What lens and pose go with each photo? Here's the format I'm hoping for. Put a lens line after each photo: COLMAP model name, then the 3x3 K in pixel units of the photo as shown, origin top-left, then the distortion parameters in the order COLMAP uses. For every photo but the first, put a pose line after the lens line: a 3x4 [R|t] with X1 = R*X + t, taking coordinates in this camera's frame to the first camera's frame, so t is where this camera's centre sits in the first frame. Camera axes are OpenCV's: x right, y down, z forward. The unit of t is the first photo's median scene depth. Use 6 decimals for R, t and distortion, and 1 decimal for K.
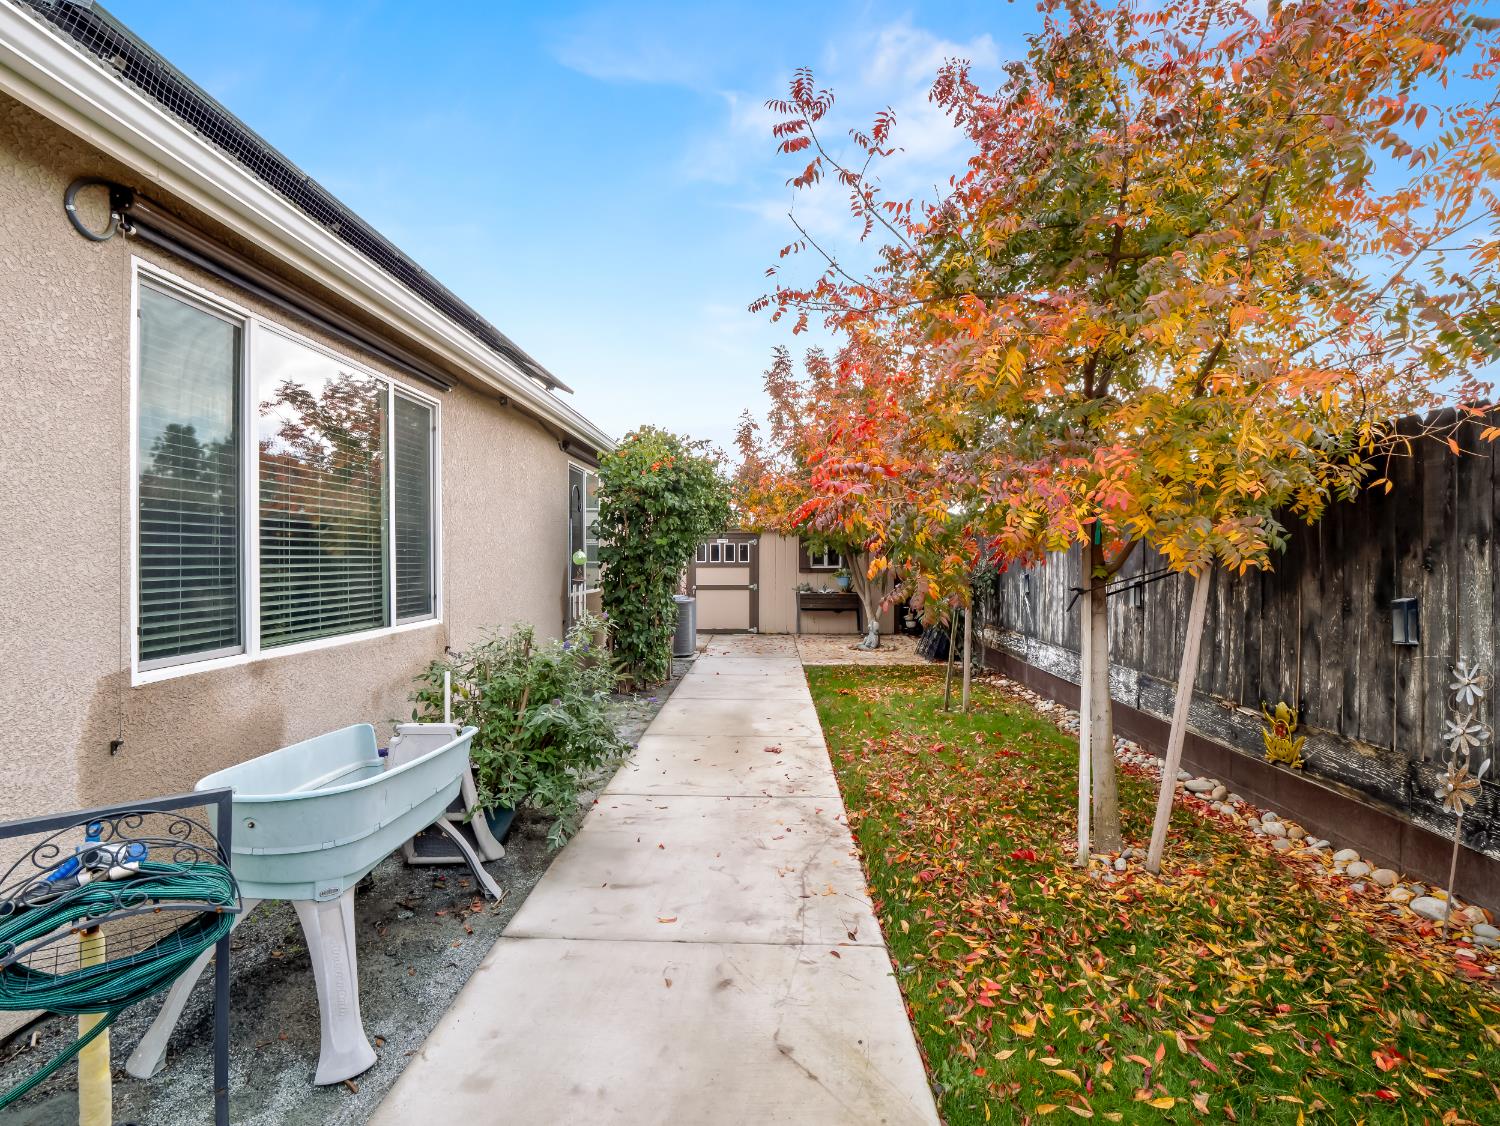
lens RADIAL K [[724.7, 0, 747.5], [0, 724.7, 560.3], [0, 0, 1]] dist [-0.010813, -0.001241]
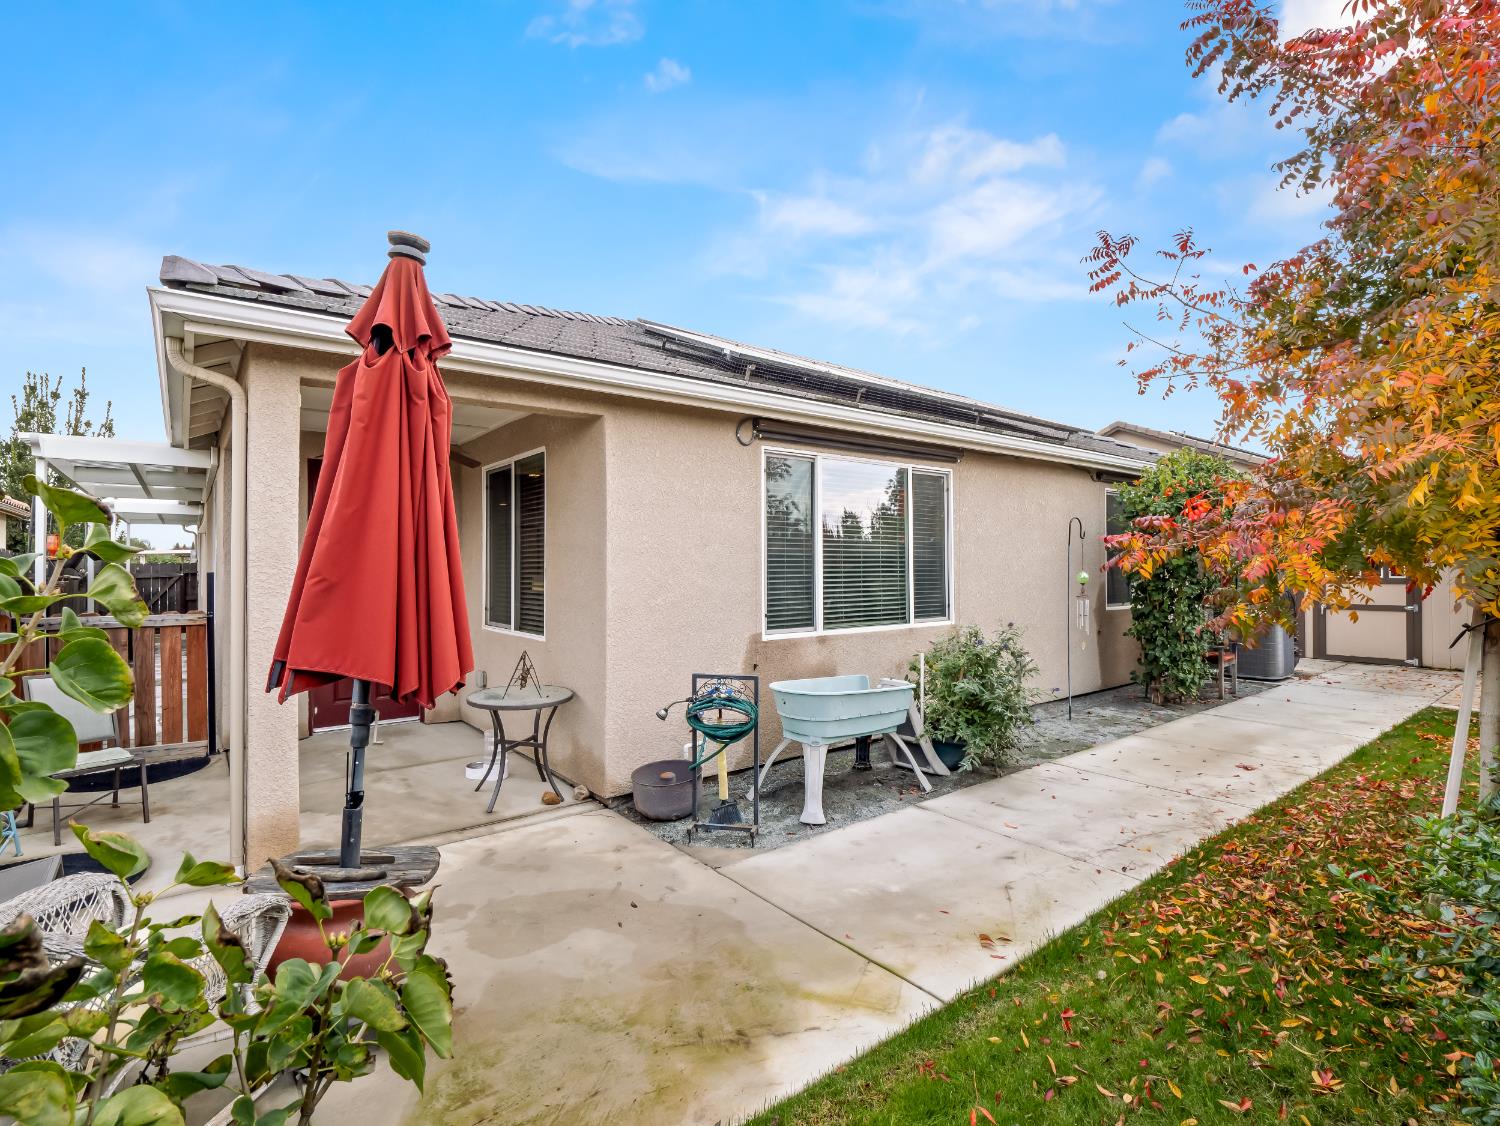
lens RADIAL K [[724.7, 0, 747.5], [0, 724.7, 560.3], [0, 0, 1]] dist [-0.010813, -0.001241]
pose [[0.640699, -0.006265, -0.767766, 0.652026], [-0.000860, 0.999960, -0.008877, -0.041028], [0.767791, 0.006348, 0.640669, -0.366135]]
